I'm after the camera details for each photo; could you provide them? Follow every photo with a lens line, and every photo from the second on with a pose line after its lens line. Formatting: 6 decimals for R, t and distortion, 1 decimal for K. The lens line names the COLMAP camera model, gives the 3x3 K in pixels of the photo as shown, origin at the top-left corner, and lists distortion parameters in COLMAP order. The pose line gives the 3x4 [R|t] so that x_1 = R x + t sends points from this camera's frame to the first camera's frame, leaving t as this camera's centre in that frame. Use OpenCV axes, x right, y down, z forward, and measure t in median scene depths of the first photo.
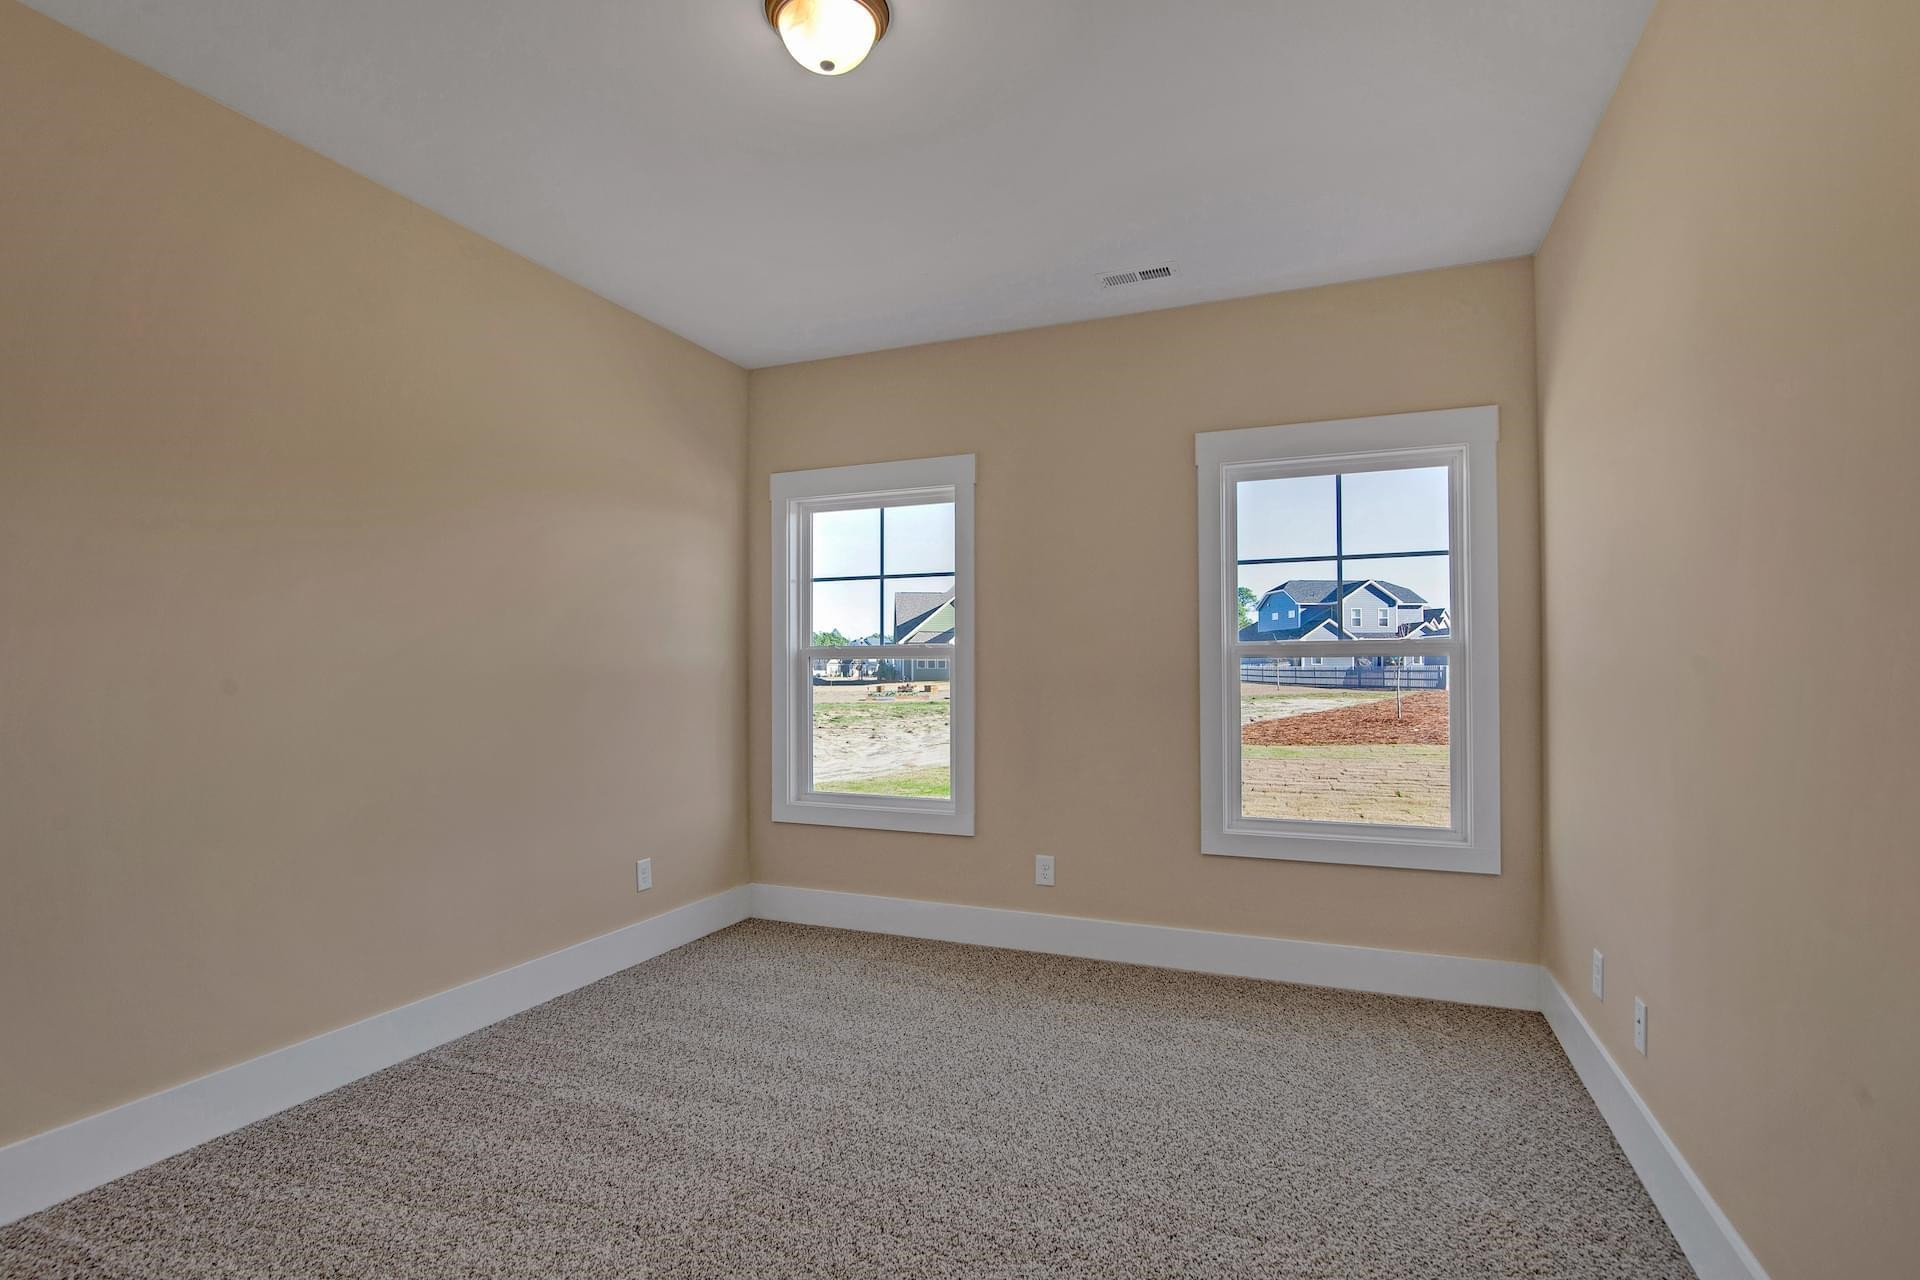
lens RADIAL K [[936.9, 0, 954.0], [0, 936.9, 655.7], [0, 0, 1]] dist [0.003185, 0.000097]
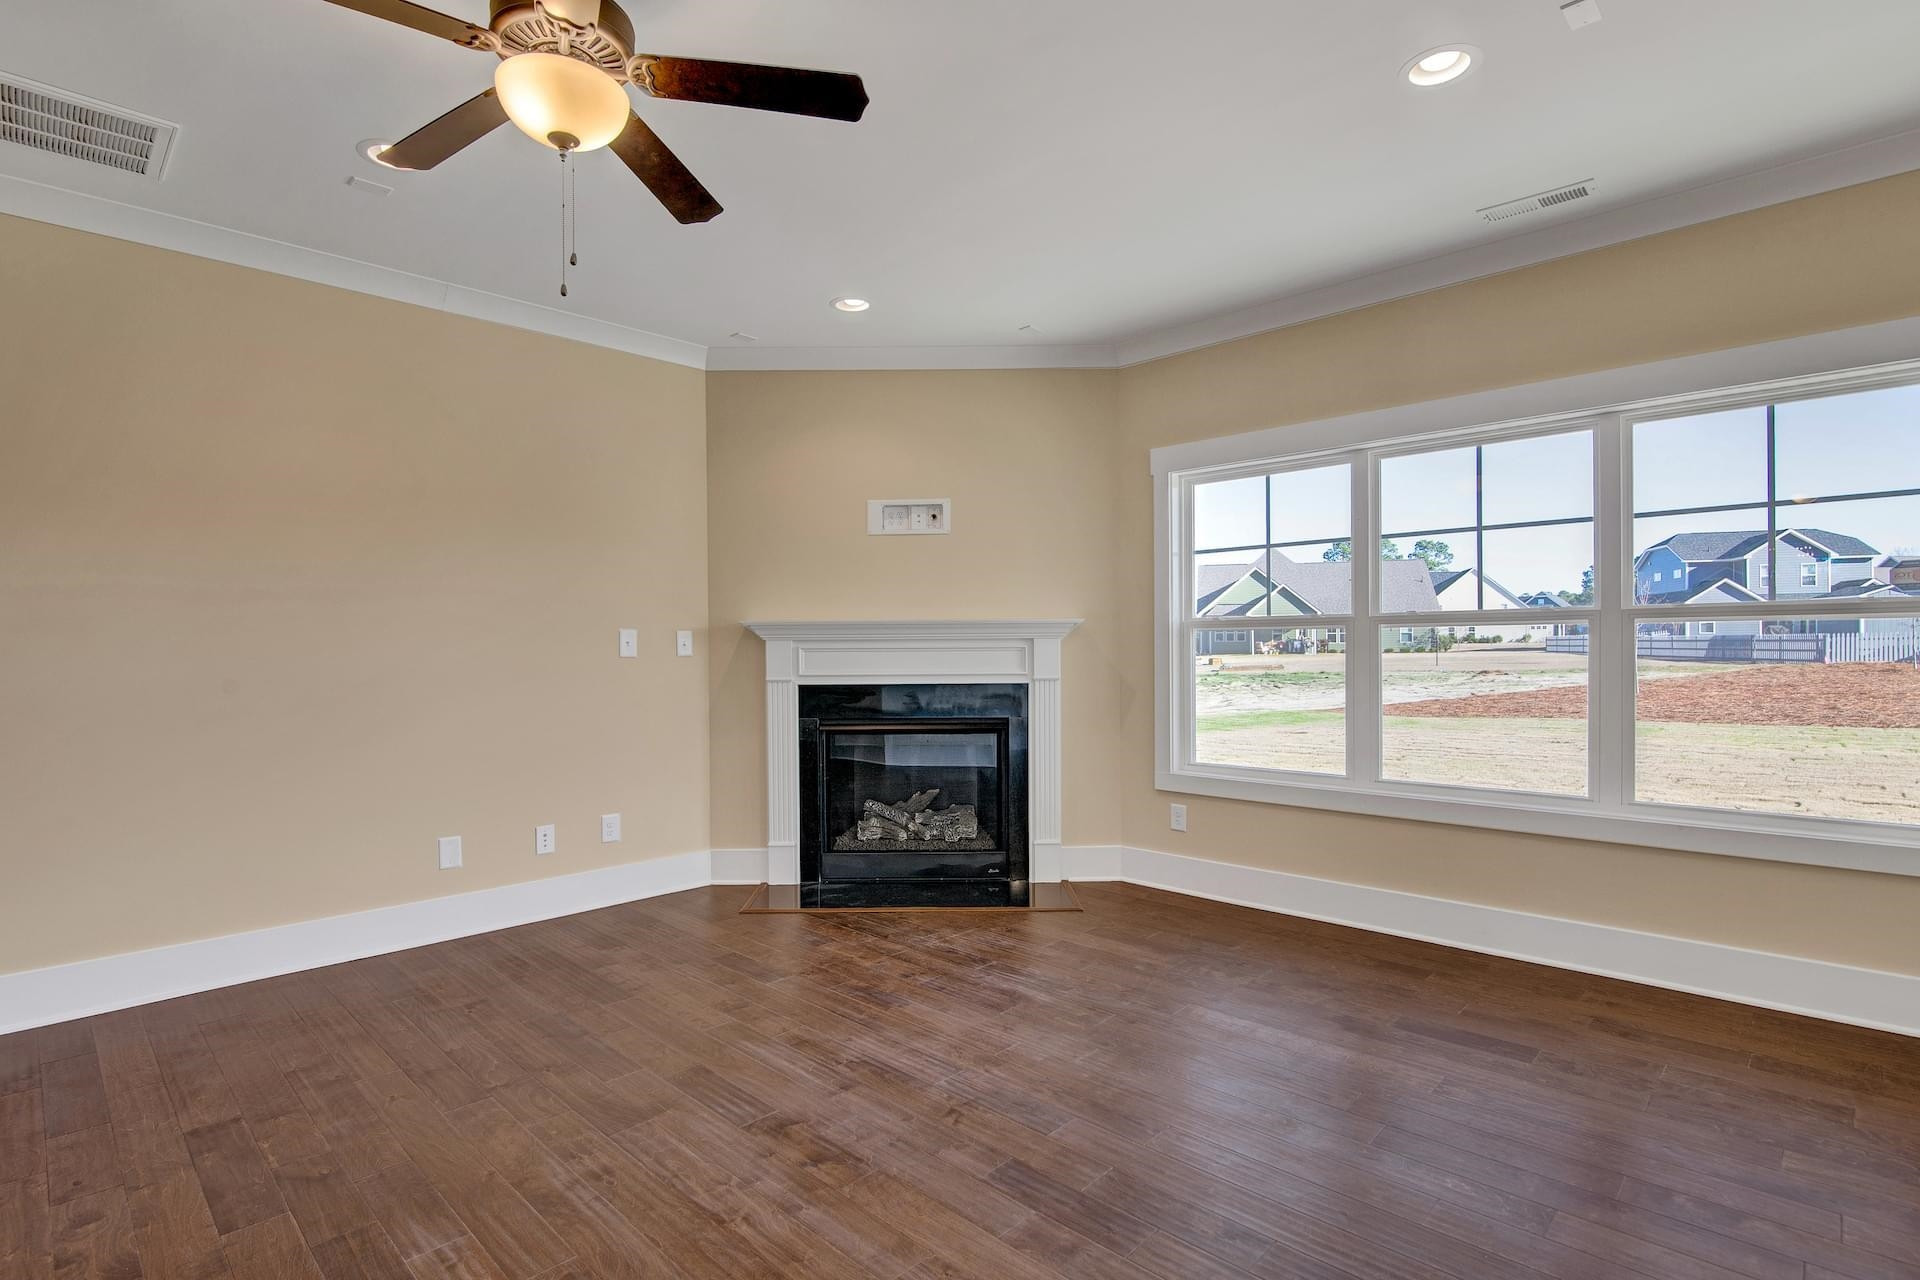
lens RADIAL K [[936.9, 0, 954.0], [0, 936.9, 655.7], [0, 0, 1]] dist [0.003185, 0.000097]
pose [[0.903889, 0.000300, -0.427766, 0.134982], [0.012149, 0.999578, 0.026373, -0.000780], [0.427594, -0.029035, 0.903504, -0.056881]]
